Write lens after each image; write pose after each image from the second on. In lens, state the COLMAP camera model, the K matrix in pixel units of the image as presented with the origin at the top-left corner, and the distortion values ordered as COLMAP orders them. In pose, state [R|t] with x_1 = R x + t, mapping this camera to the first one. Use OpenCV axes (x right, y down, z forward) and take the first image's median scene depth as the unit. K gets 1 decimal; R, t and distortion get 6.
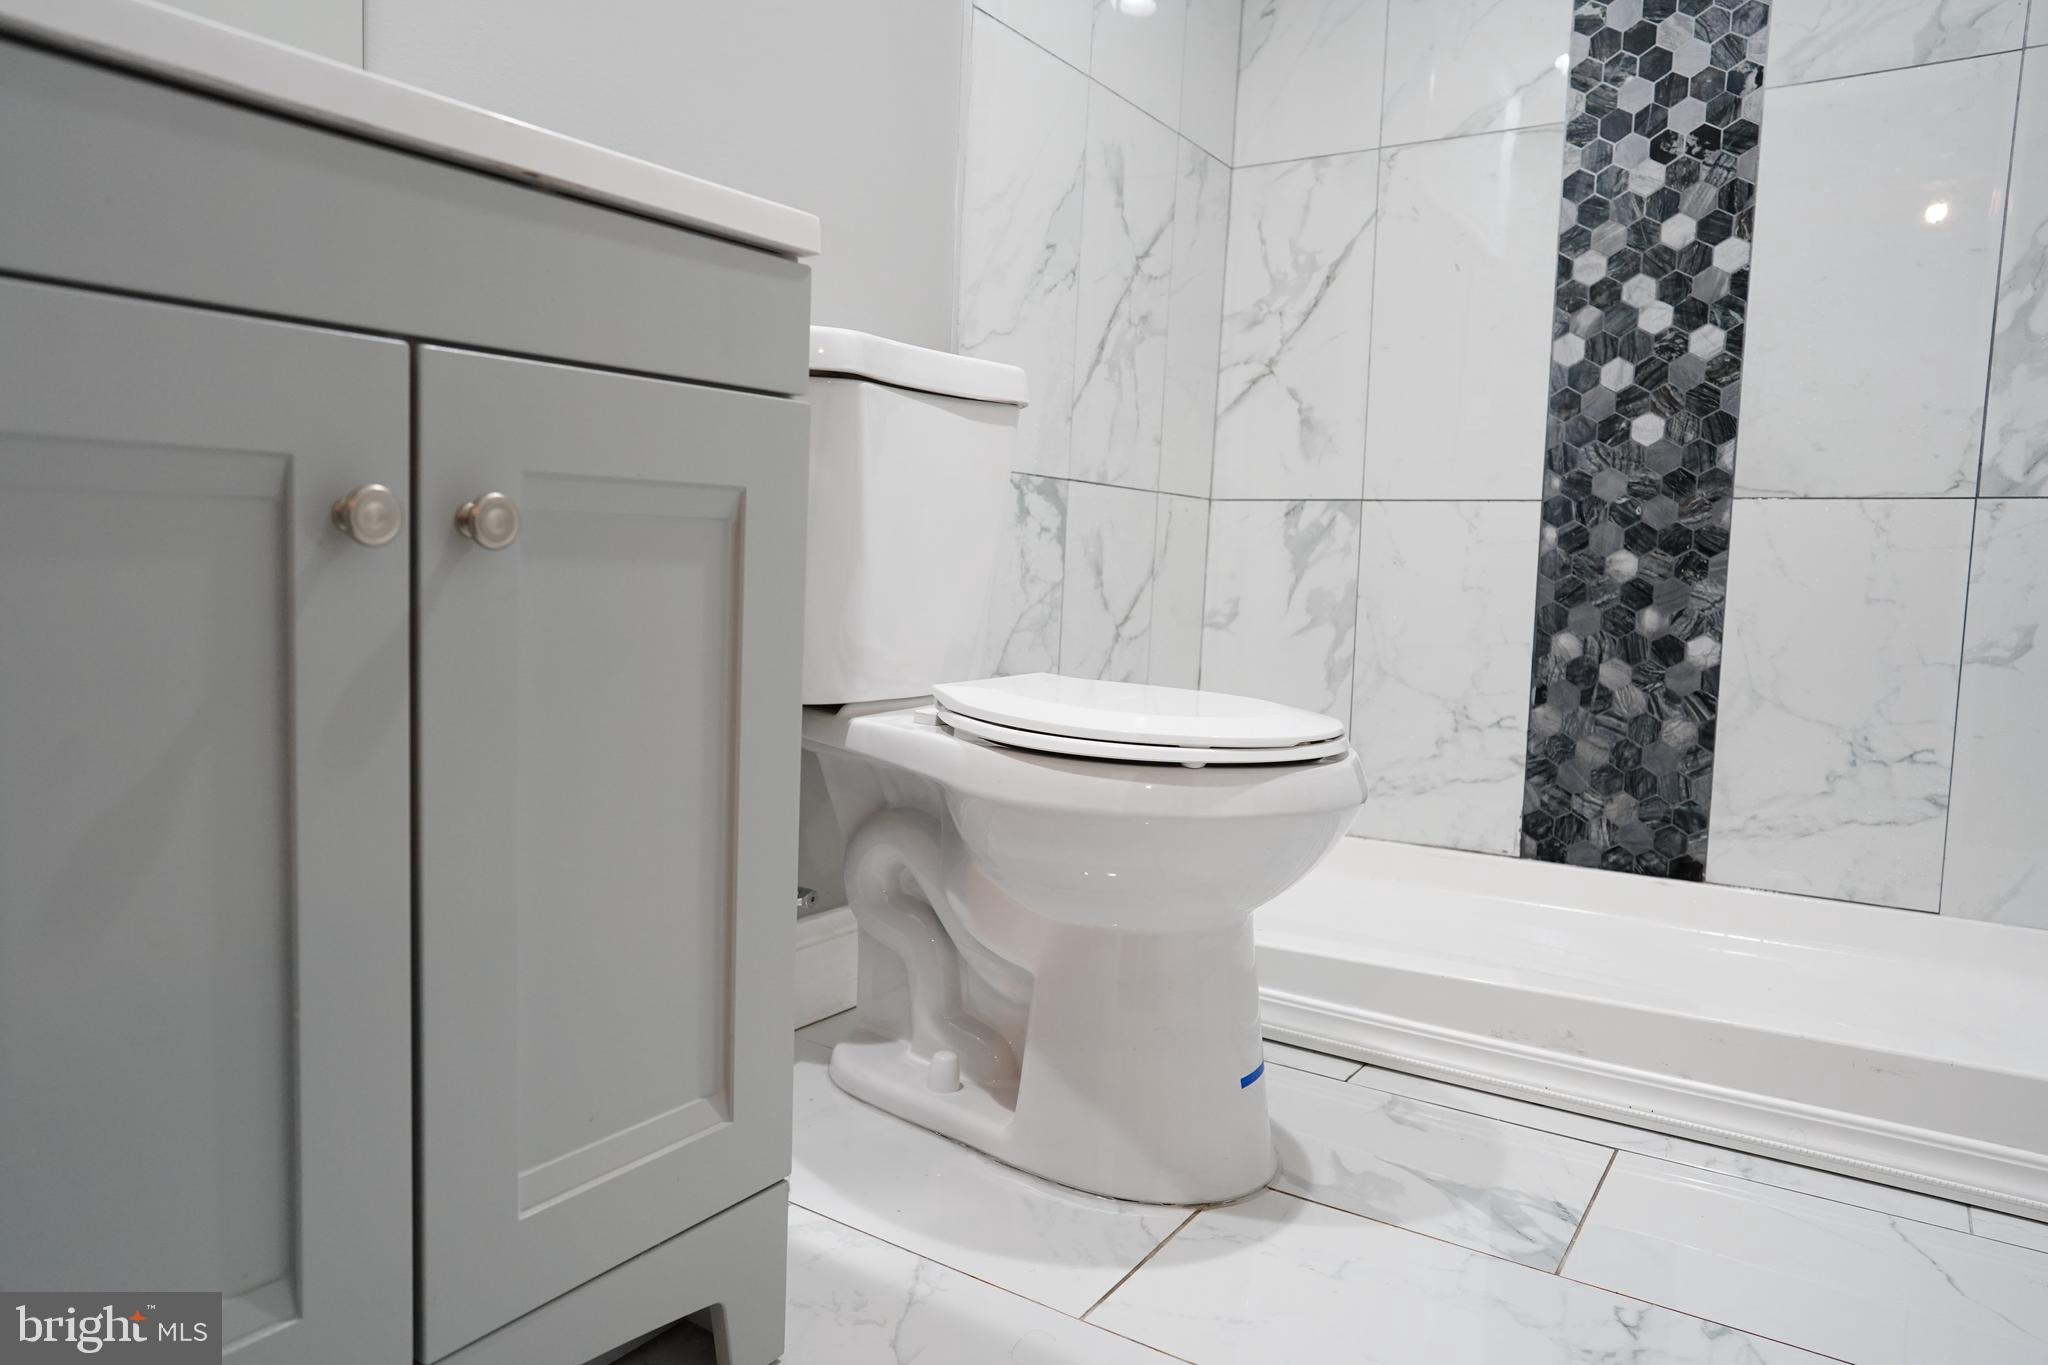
lens RADIAL K [[1358.6, 0, 1011.6], [0, 1358.6, 678.3], [0, 0, 1]] dist [-0.041768, 0.054581]
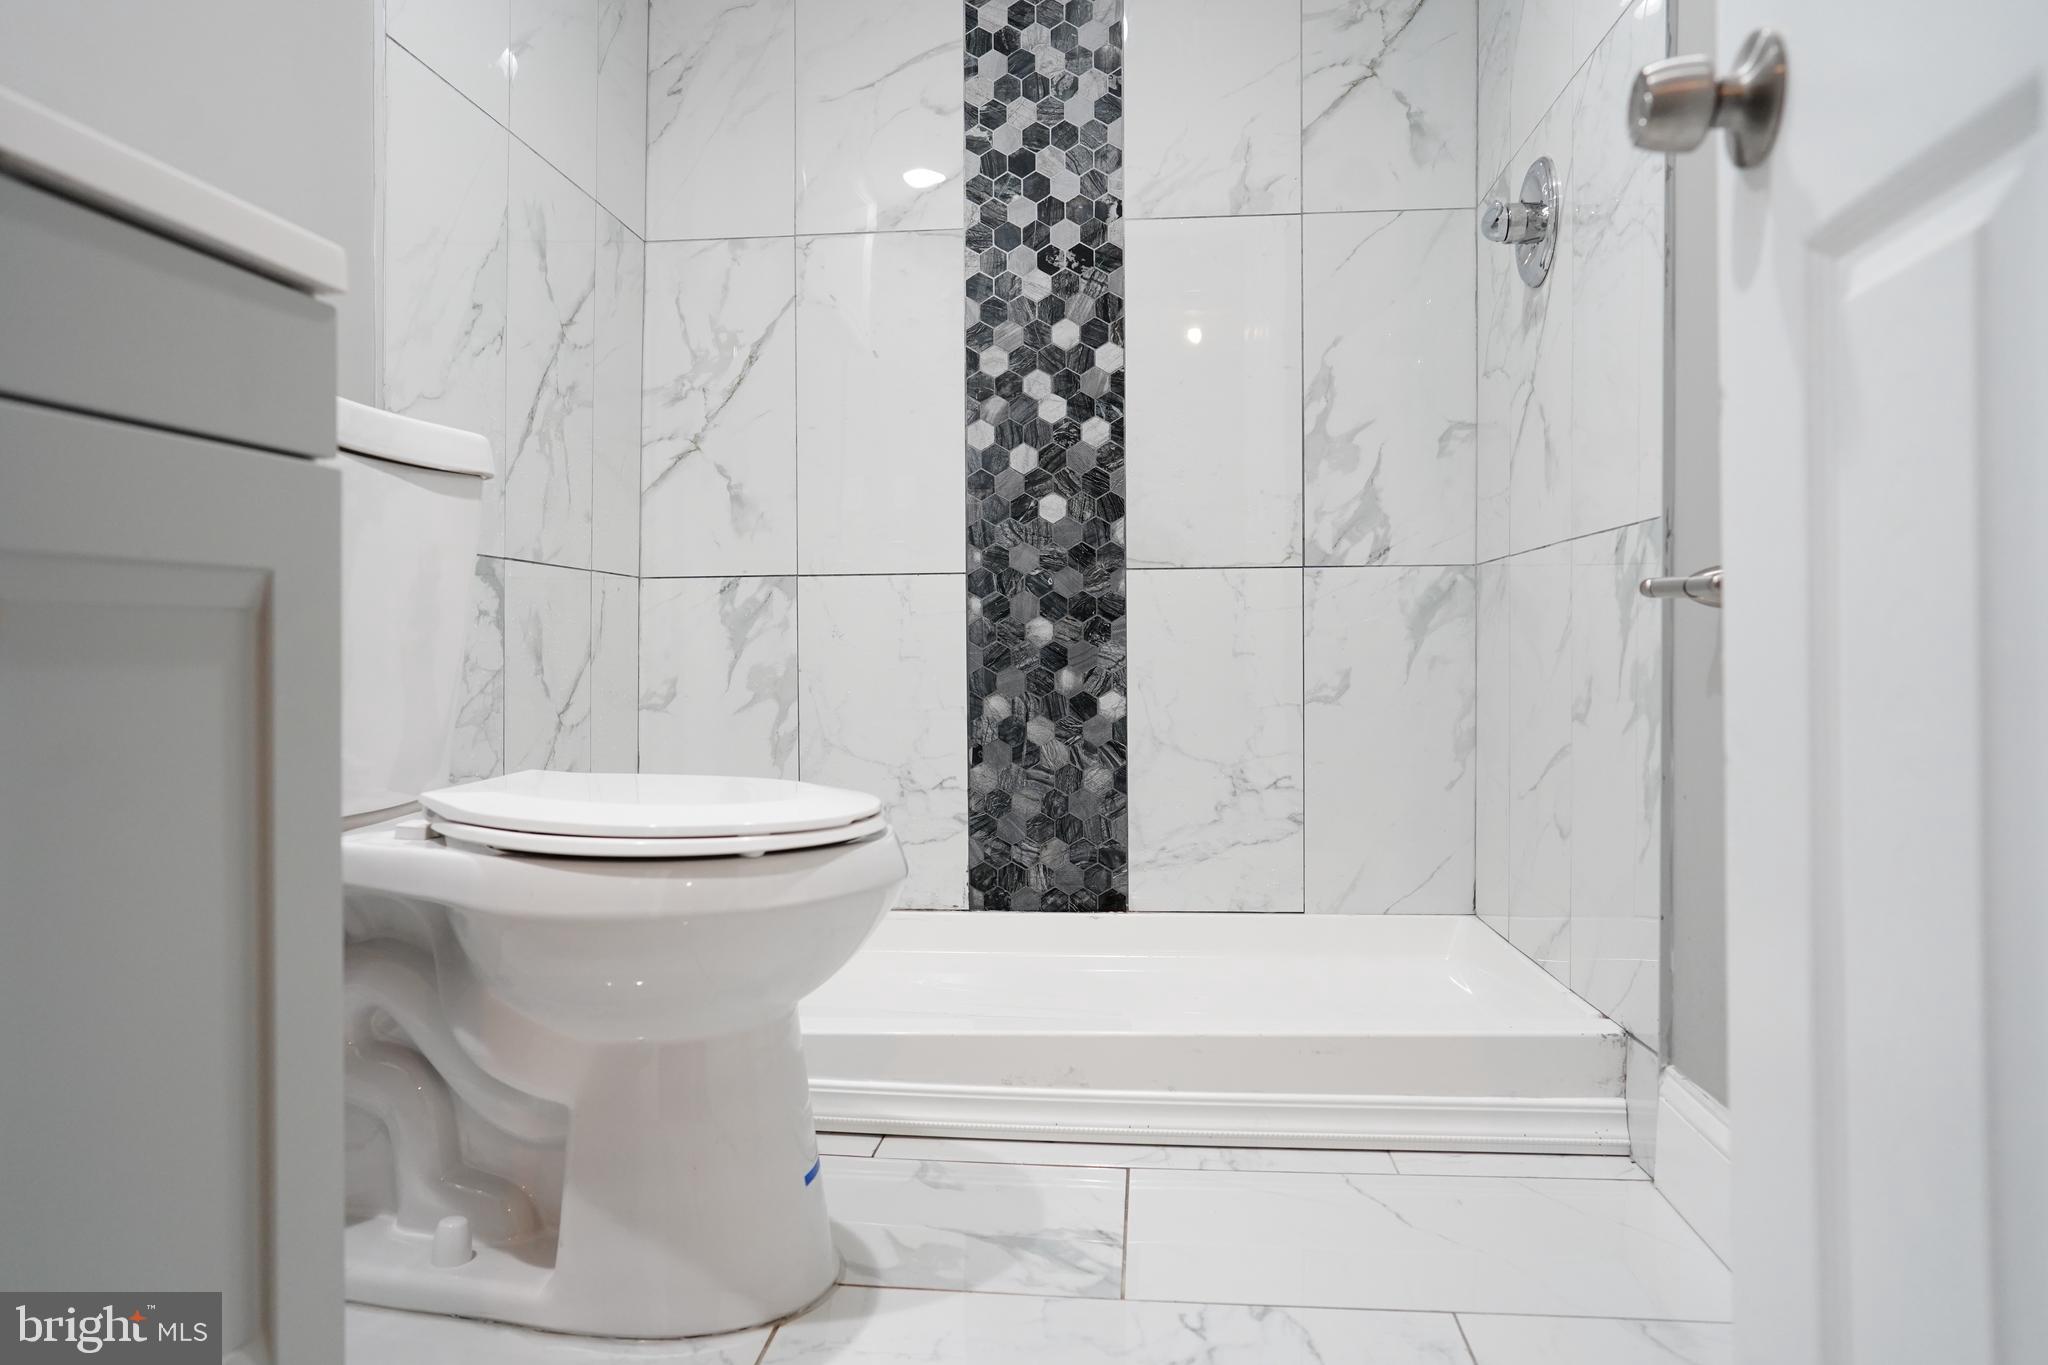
lens RADIAL K [[1358.6, 0, 1012.0], [0, 1358.6, 671.9], [0, 0, 1]] dist [-0.041768, 0.054581]
pose [[0.887035, -0.045195, 0.459484, -0.076429], [0.073006, 0.996407, -0.042931, -0.005145], [-0.455893, 0.071627, 0.887148, 0.035494]]
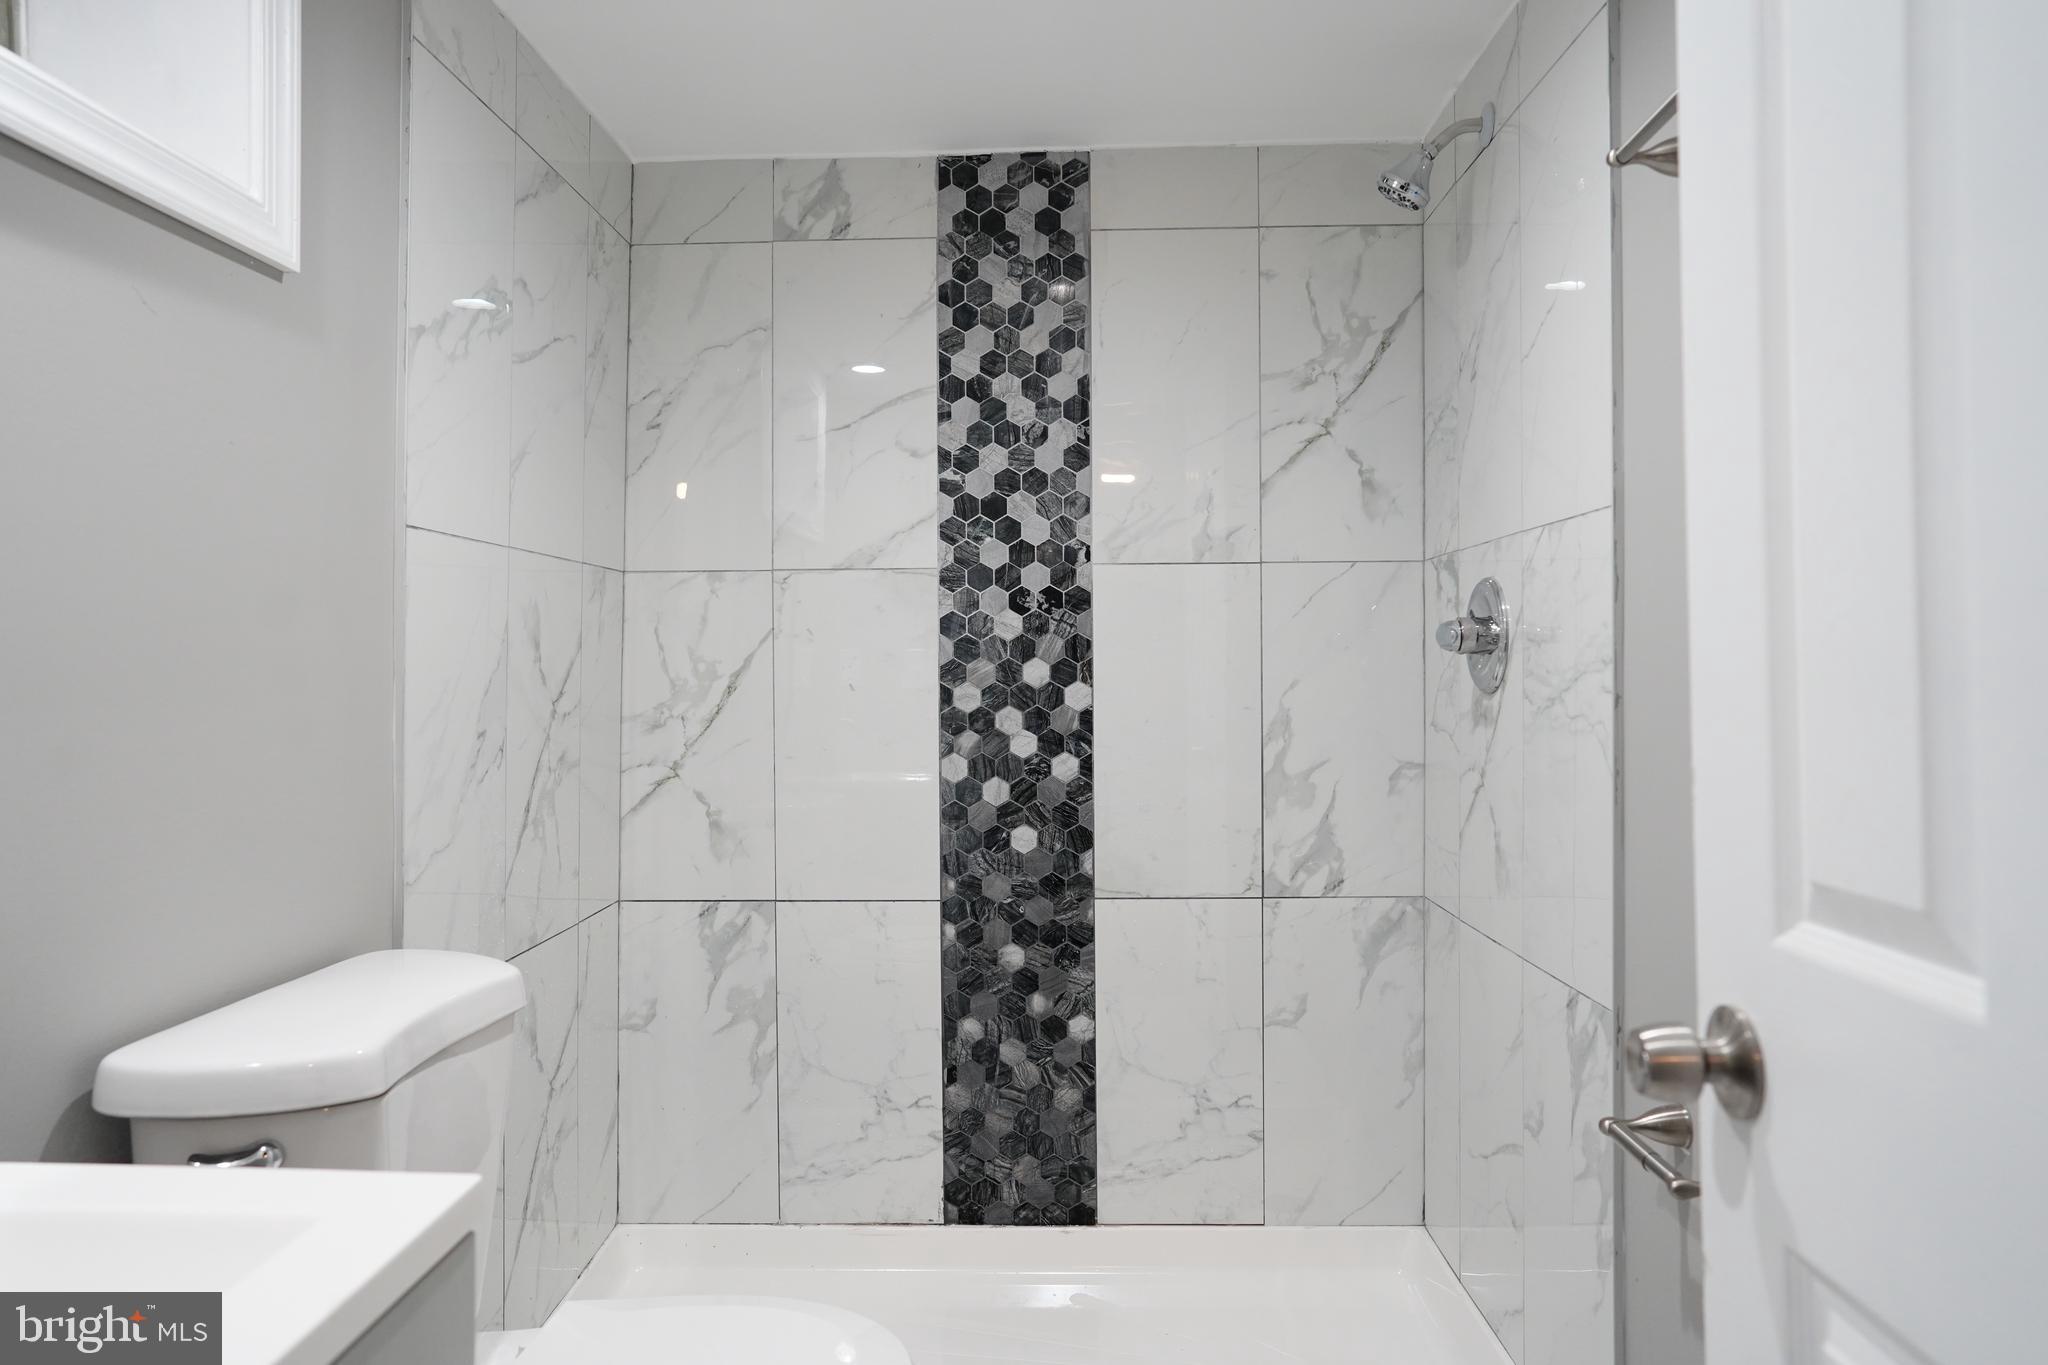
lens RADIAL K [[1358.6, 0, 1005.9], [0, 1358.6, 670.5], [0, 0, 1]] dist [-0.041768, 0.054581]
pose [[0.857782, -0.040698, 0.512400, -0.130578], [0.077970, 0.995627, -0.051447, -0.269346], [-0.508065, 0.084082, 0.857205, 0.000515]]
